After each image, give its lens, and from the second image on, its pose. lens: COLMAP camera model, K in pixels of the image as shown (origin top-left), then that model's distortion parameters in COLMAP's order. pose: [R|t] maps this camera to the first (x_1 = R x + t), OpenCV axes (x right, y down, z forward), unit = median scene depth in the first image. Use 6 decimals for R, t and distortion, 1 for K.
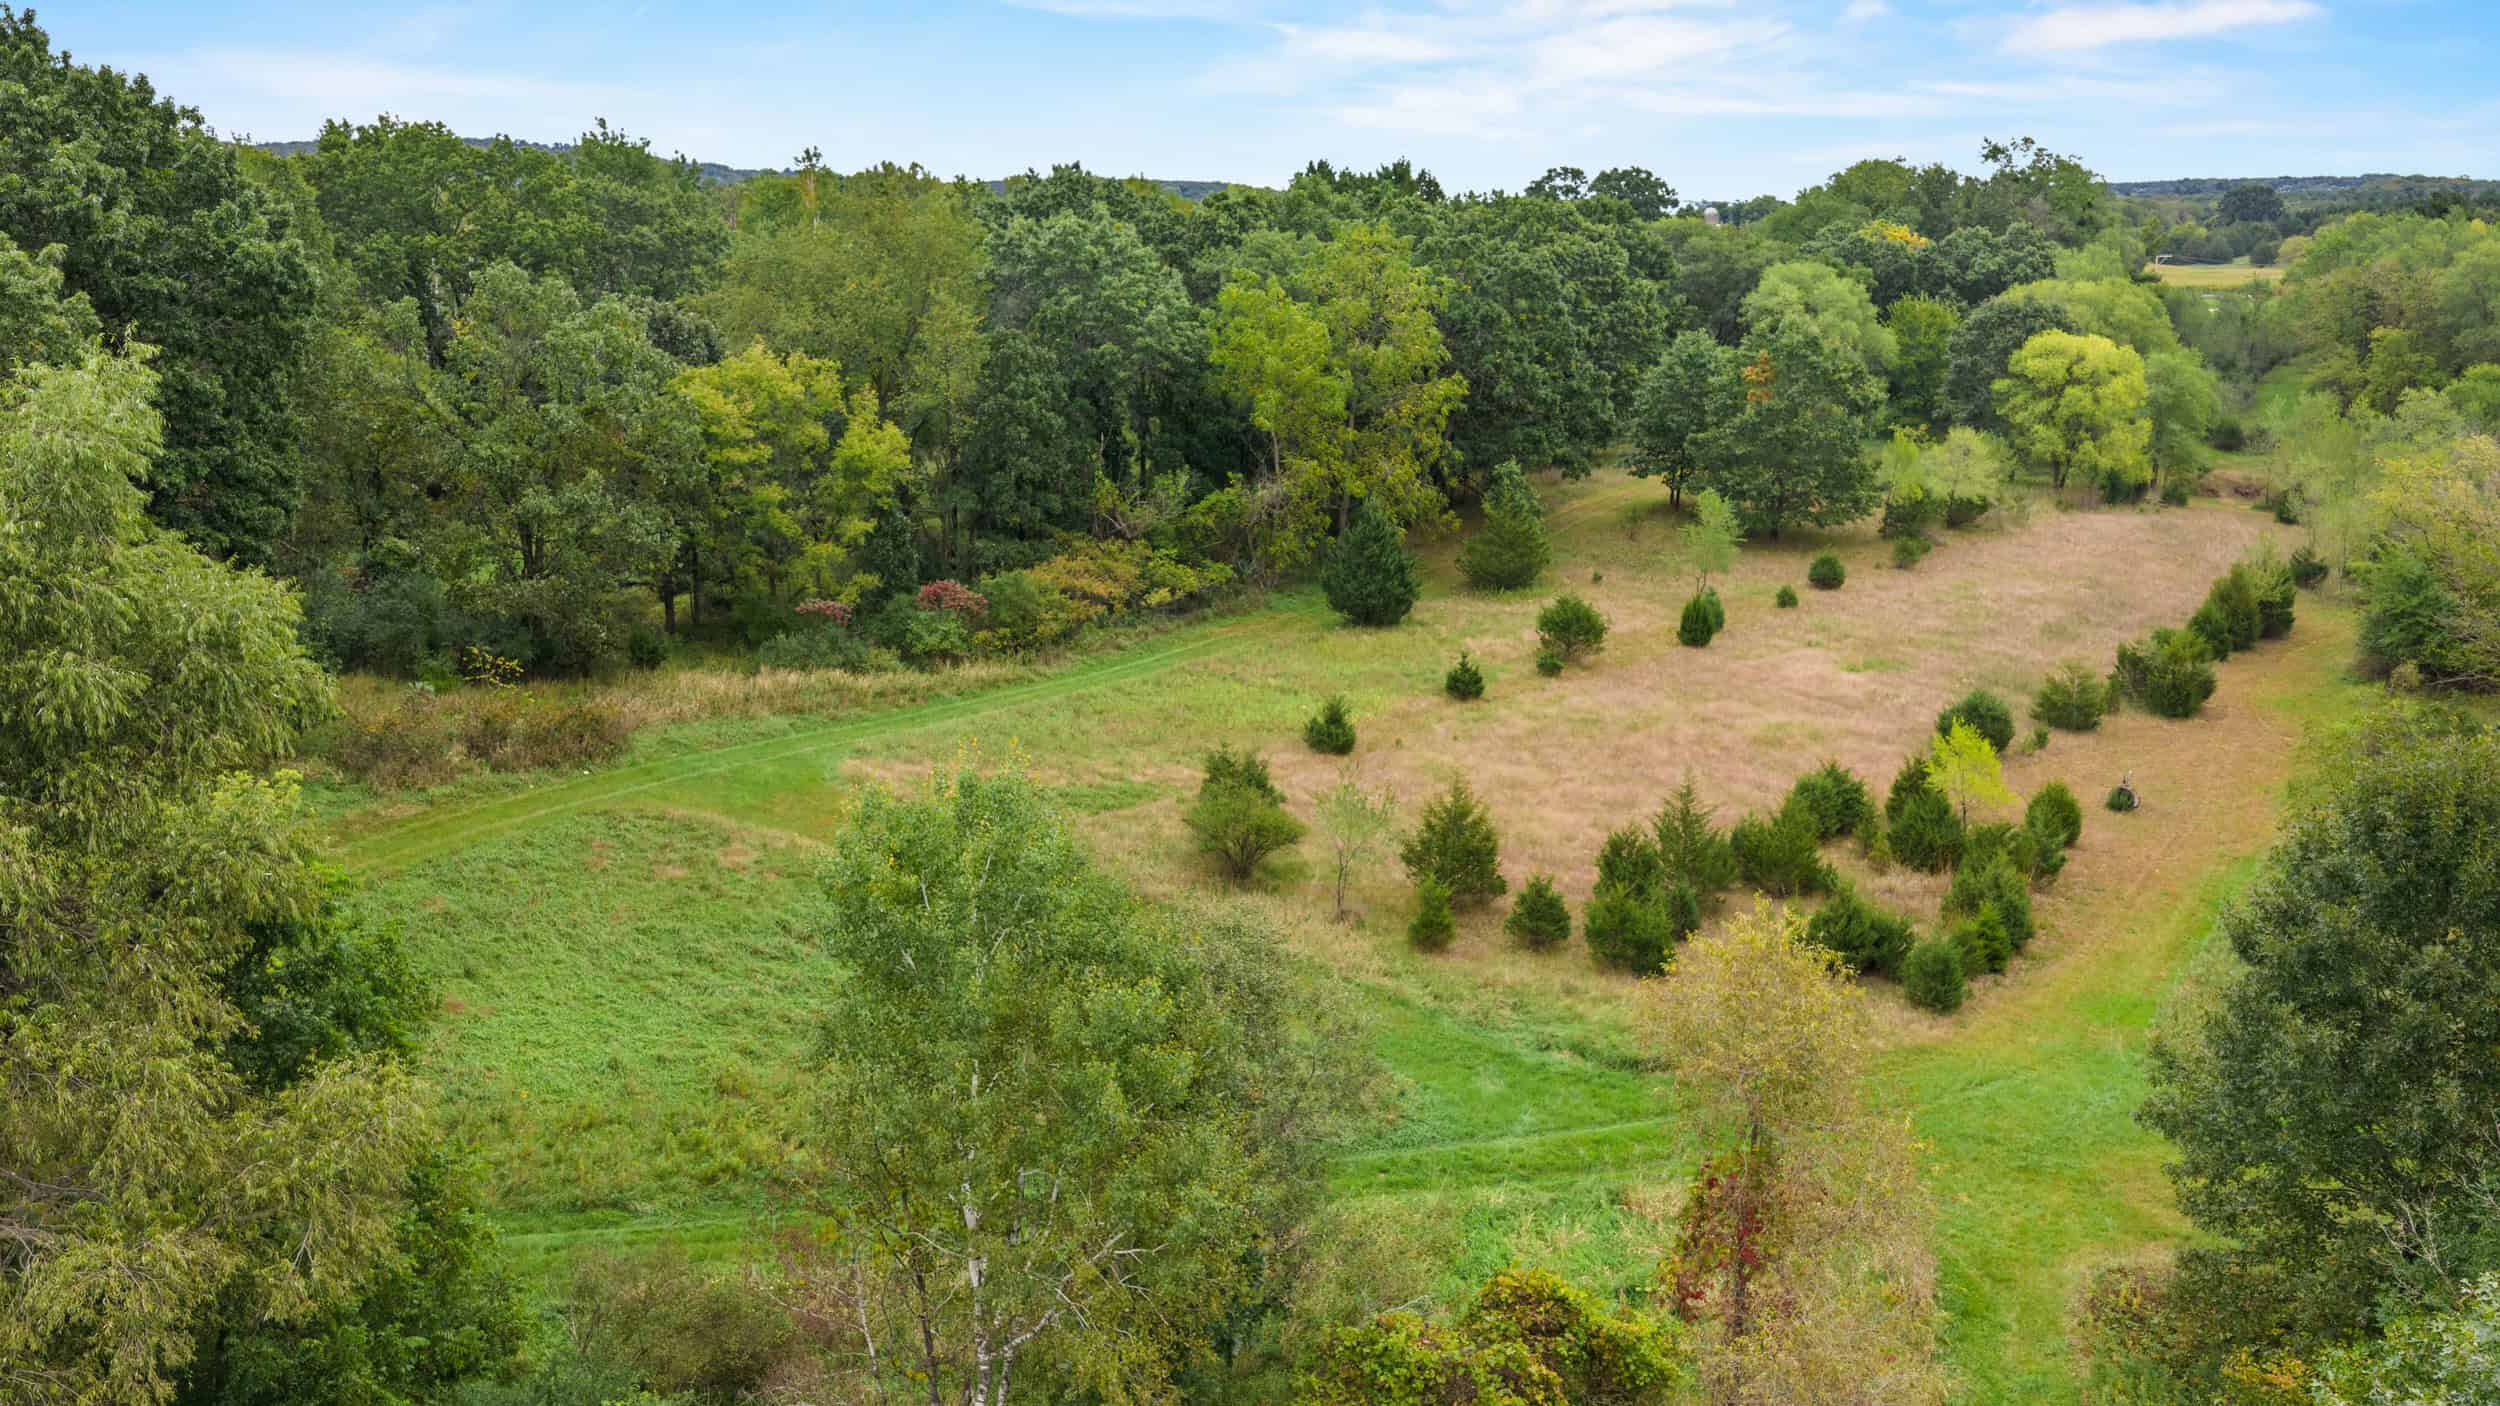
lens RADIAL K [[2091.4, 0, 1250.0], [0, 2091.4, 703.0], [0, 0, 1]] dist [0.036443, -0.054991]
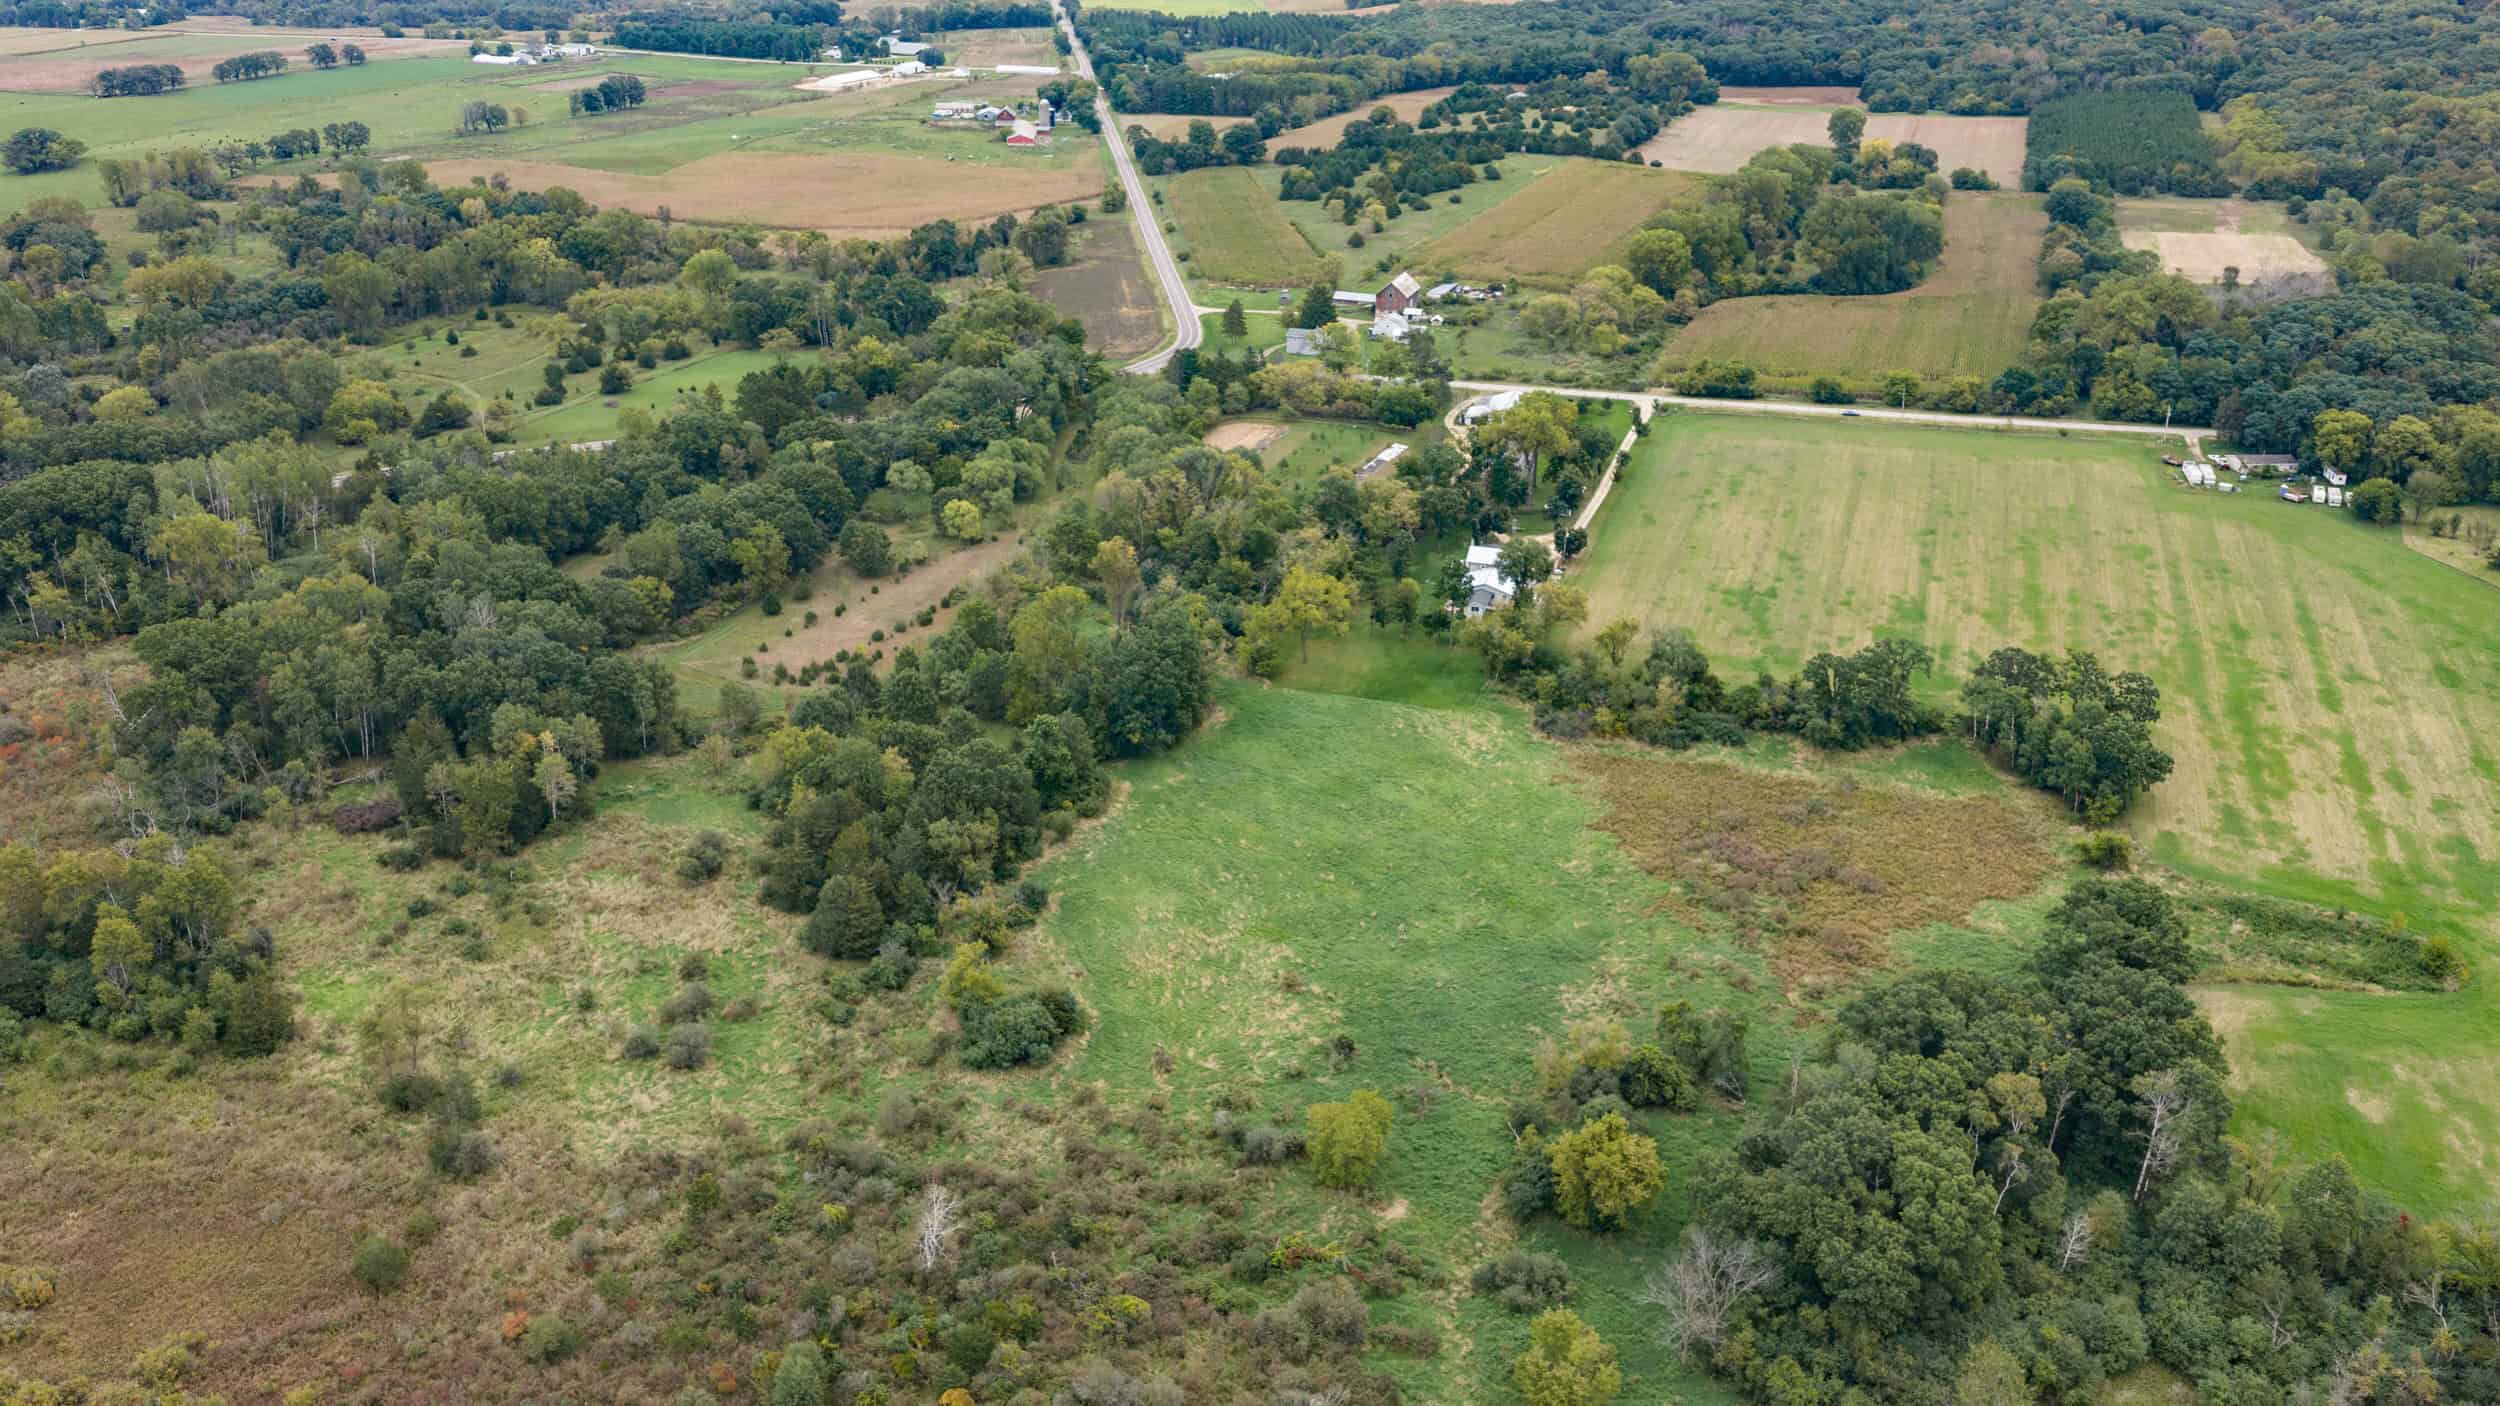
lens RADIAL K [[2091.4, 0, 1250.0], [0, 2091.4, 703.0], [0, 0, 1]] dist [0.036443, -0.054991]
pose [[0.969074, -0.096840, 0.226975, 0.010926], [0.061406, 0.985482, 0.158286, -0.583895], [-0.239008, -0.139454, 0.960951, -4.284606]]
